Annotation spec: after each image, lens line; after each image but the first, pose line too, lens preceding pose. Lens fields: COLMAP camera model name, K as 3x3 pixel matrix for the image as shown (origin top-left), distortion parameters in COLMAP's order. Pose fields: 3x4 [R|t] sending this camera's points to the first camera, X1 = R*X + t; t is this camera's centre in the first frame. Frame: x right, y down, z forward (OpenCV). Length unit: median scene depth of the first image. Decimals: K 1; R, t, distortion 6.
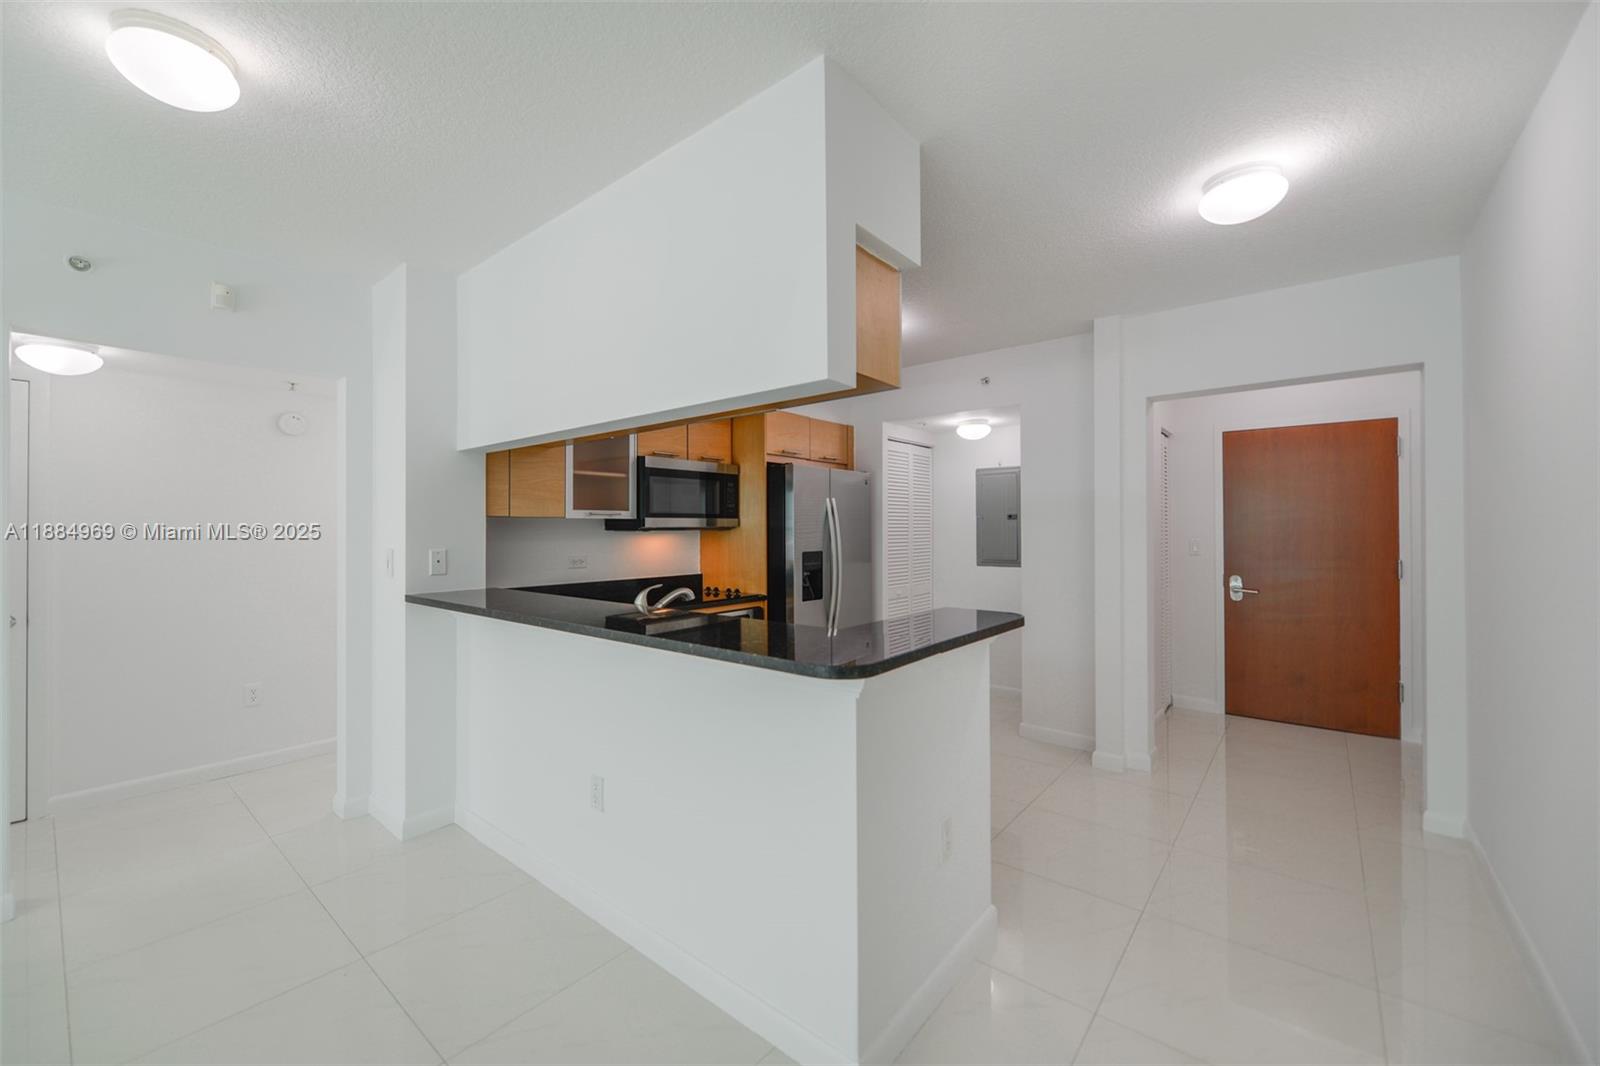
lens RADIAL K [[633.7, 0, 785.6], [0, 633.7, 525.0], [0, 0, 1]] dist [0.000822, -0.007198]
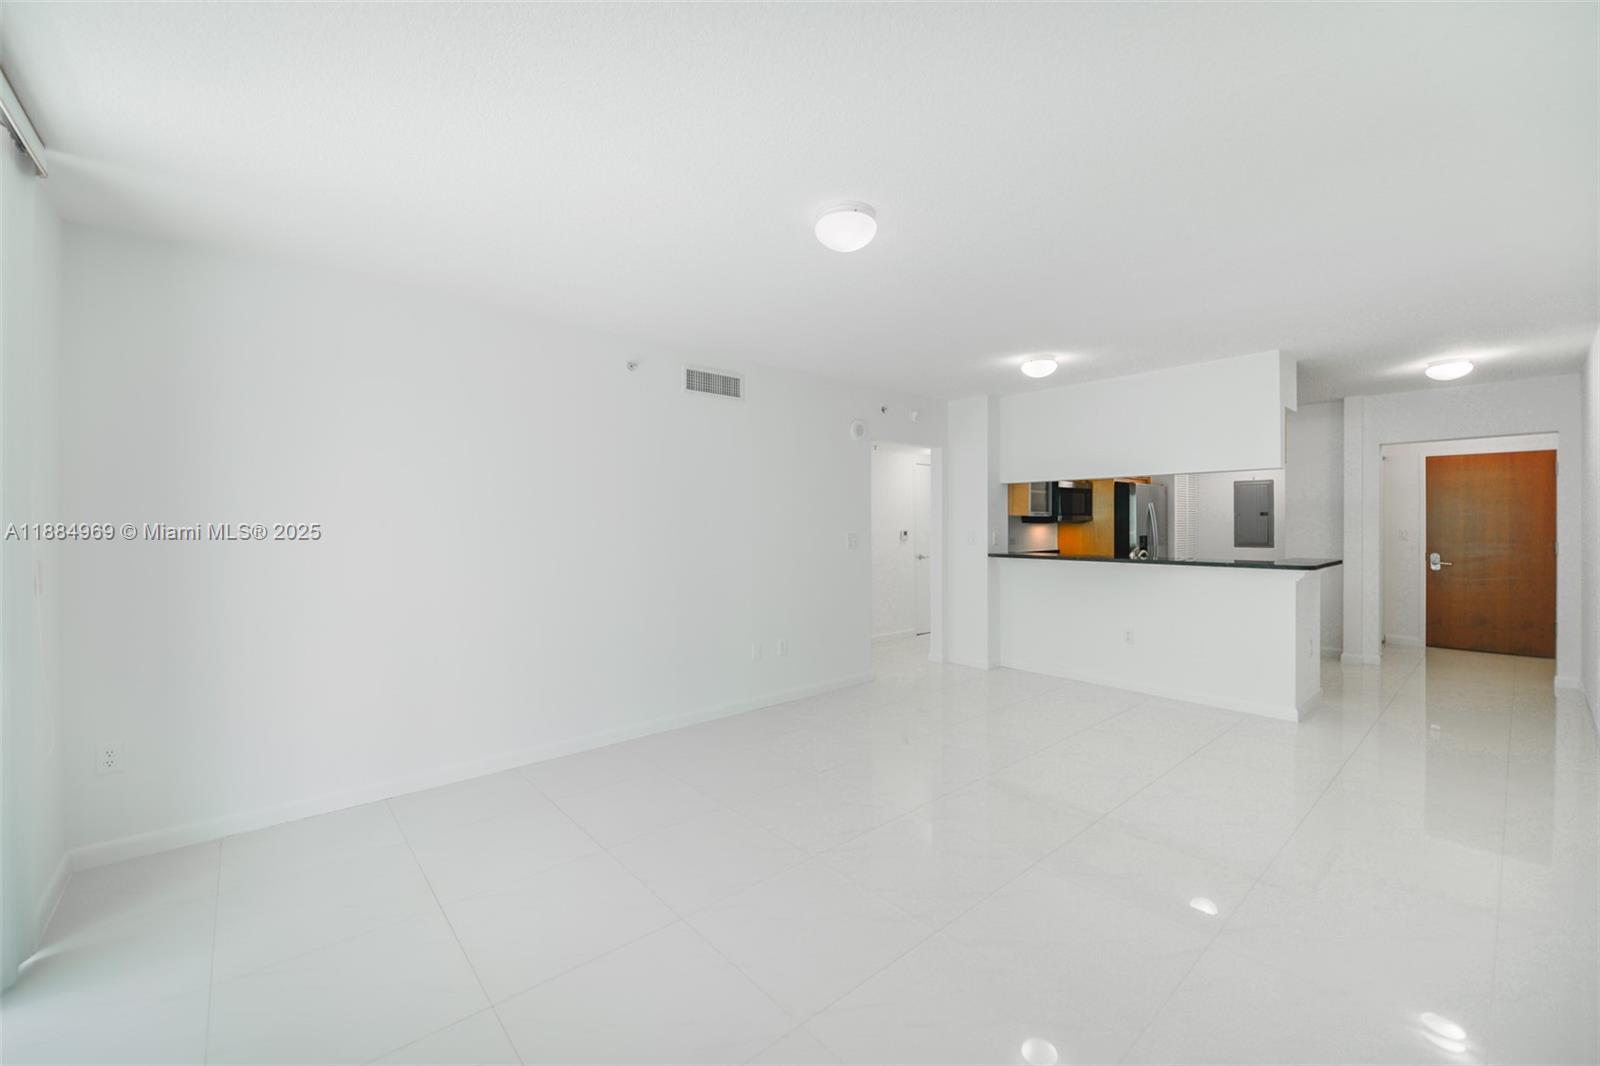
lens RADIAL K [[633.7, 0, 785.6], [0, 633.7, 525.0], [0, 0, 1]] dist [0.000822, -0.007198]
pose [[0.986127, 0.000591, -0.165994, -0.588576], [0.001446, 0.999925, 0.012152, -0.007363], [0.165988, -0.012223, 0.986052, -0.762082]]
